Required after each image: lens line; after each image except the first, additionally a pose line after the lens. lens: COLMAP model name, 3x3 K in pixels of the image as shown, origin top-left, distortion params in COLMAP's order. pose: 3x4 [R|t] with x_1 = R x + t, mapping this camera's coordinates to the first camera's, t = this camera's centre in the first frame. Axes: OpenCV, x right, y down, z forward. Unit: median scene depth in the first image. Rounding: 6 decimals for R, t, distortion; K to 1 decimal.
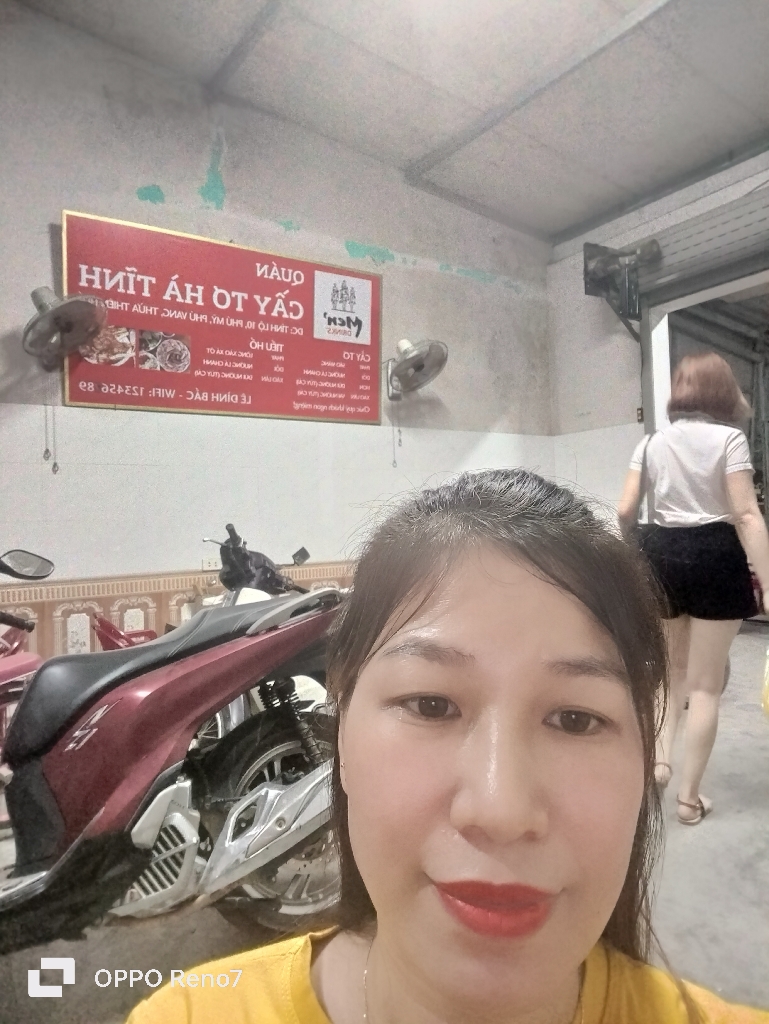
lens RADIAL K [[693.8, 0, 381.2], [0, 693.8, 512.1], [0, 0, 1]] dist [0.002821, -0.001599]
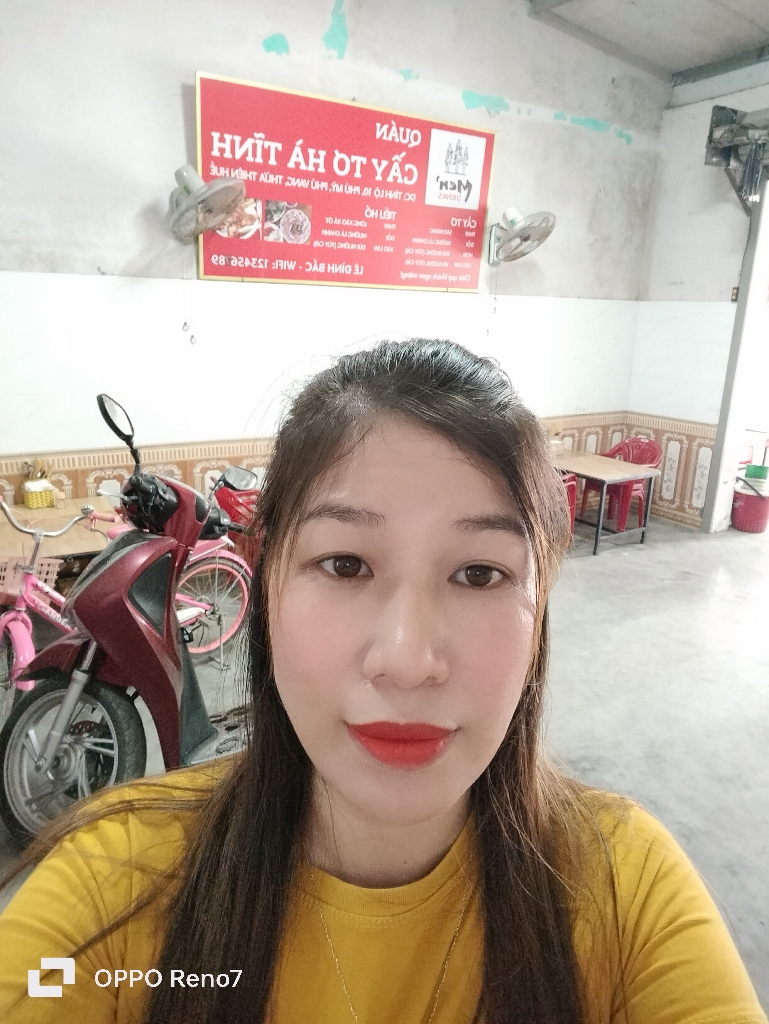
lens RADIAL K [[702.3, 0, 380.9], [0, 702.3, 514.9], [0, 0, 1]] dist [0.014687, -0.023378]
pose [[0.997445, 0.068894, -0.018887, -0.116051], [-0.060392, 0.954460, 0.292161, -0.121692], [0.038155, -0.290274, 0.956183, -0.105158]]
